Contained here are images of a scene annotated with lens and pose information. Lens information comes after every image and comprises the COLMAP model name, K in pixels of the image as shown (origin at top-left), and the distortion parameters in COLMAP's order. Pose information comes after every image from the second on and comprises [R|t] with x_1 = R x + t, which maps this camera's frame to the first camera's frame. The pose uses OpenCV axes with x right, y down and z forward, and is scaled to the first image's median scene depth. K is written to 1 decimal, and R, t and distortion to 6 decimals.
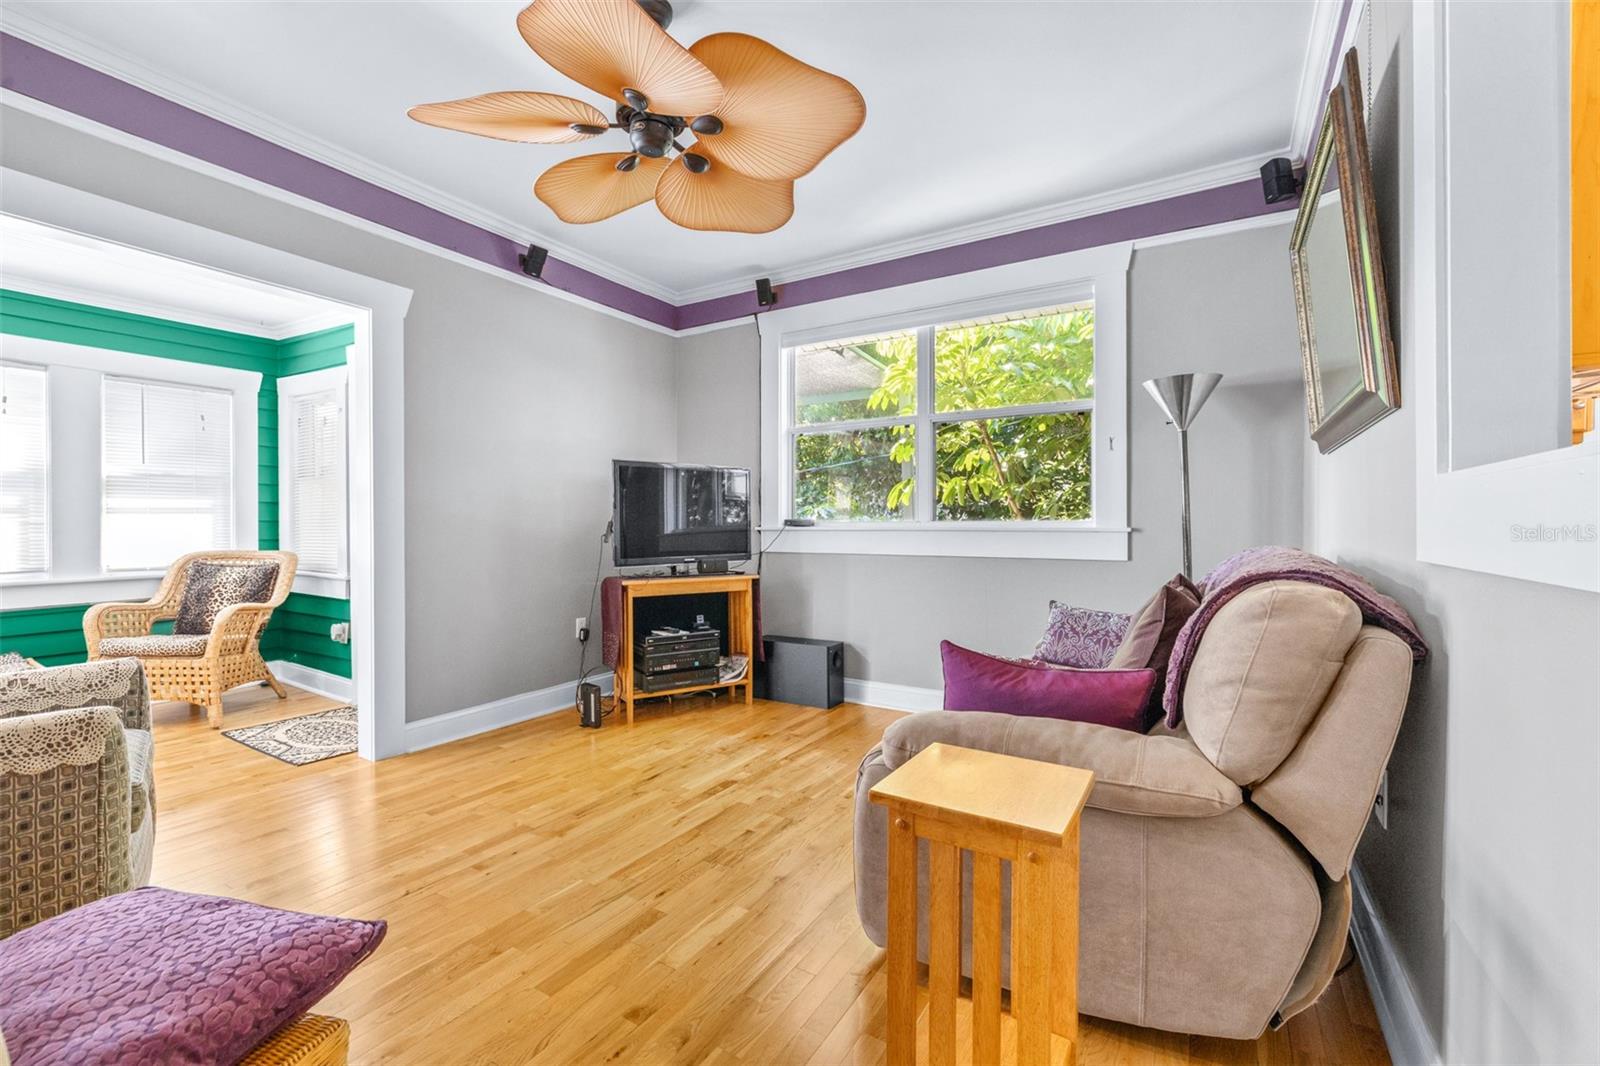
lens RADIAL K [[678.3, 0, 796.8], [0, 678.3, 537.0], [0, 0, 1]] dist [0.003825, -0.000599]
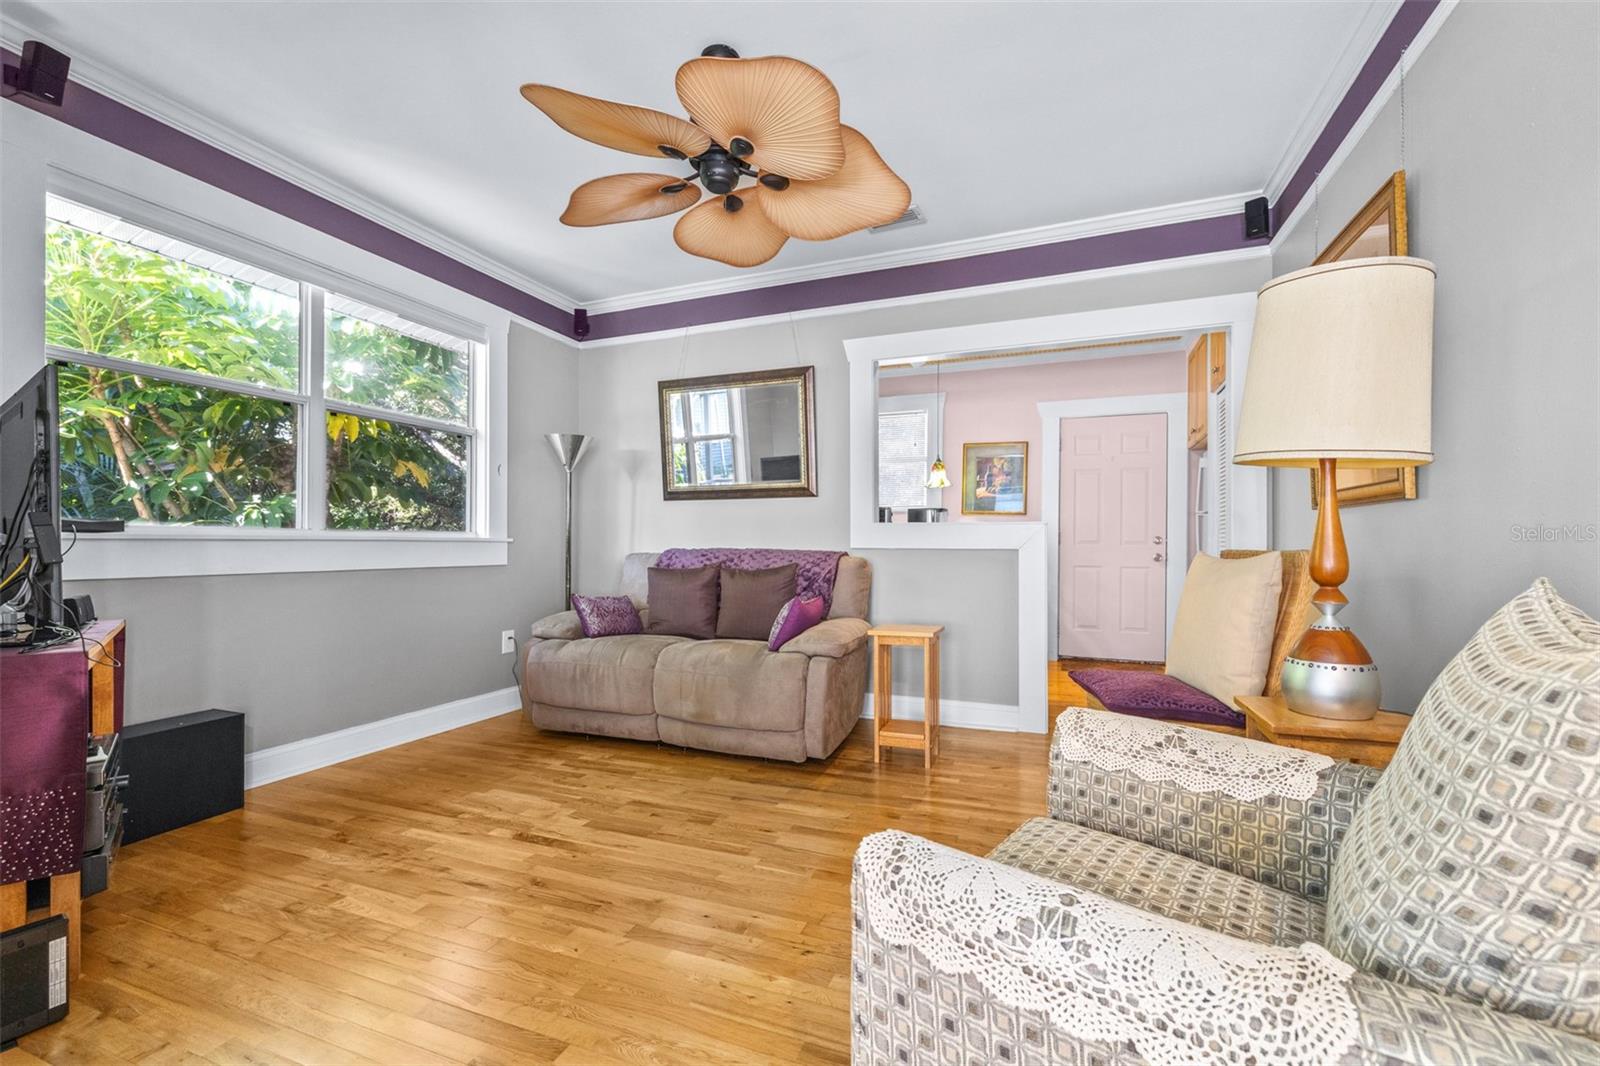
lens RADIAL K [[678.3, 0, 797.6], [0, 678.3, 536.3], [0, 0, 1]] dist [0.003825, -0.000599]
pose [[-0.177514, 0.006450, 0.984097, -0.741477], [0.011931, 0.999919, -0.004401, -0.003547], [-0.984046, 0.010960, -0.177576, 0.599507]]
